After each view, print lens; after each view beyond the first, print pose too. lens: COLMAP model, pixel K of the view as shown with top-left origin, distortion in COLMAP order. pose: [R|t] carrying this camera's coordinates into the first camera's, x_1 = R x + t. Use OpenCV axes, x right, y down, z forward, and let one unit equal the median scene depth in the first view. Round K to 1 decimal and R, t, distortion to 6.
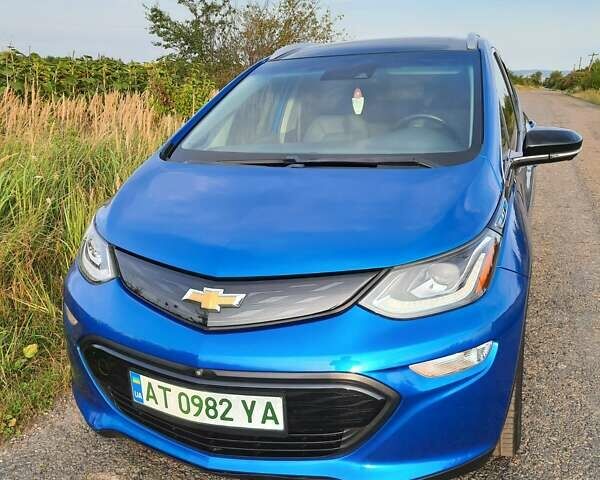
lens RADIAL K [[577.6, 0, 300.0], [0, 577.6, 240.0], [0, 0, 1]] dist [0.126895, -0.188441]
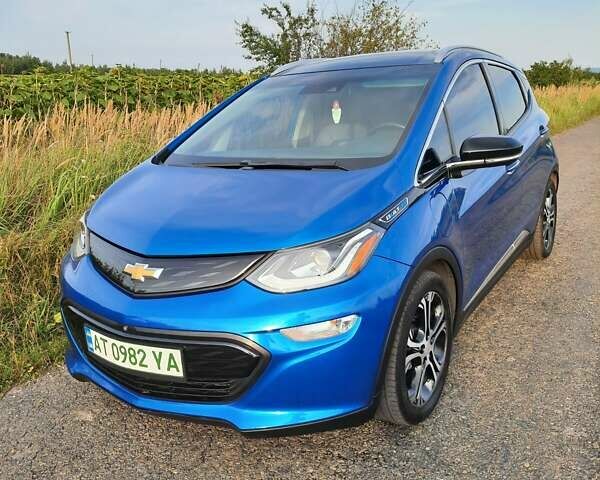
lens RADIAL K [[577.6, 0, 300.0], [0, 577.6, 240.0], [0, 0, 1]] dist [0.126895, -0.188441]
pose [[0.981601, 0.031311, -0.188357, 0.416079], [-0.033288, 0.999419, -0.007342, 0.030227], [0.188018, 0.013477, 0.982073, -0.176002]]
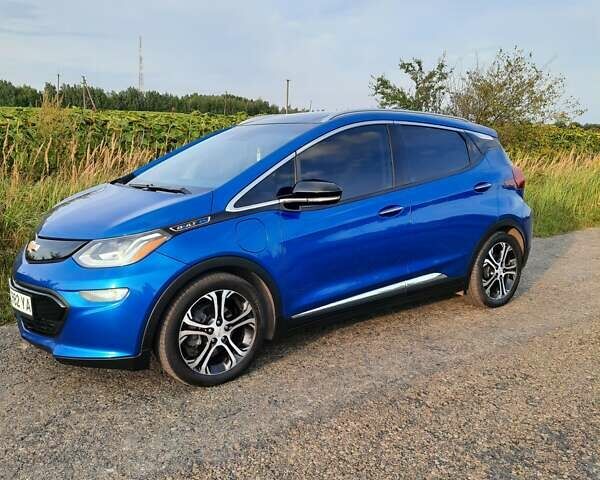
lens RADIAL K [[577.6, 0, 300.0], [0, 577.6, 240.0], [0, 0, 1]] dist [0.126895, -0.188441]
pose [[0.853587, 0.121069, -0.506687, 1.561829], [-0.167006, 0.984882, -0.046016, 0.022018], [0.493455, 0.123898, 0.860901, -0.243124]]
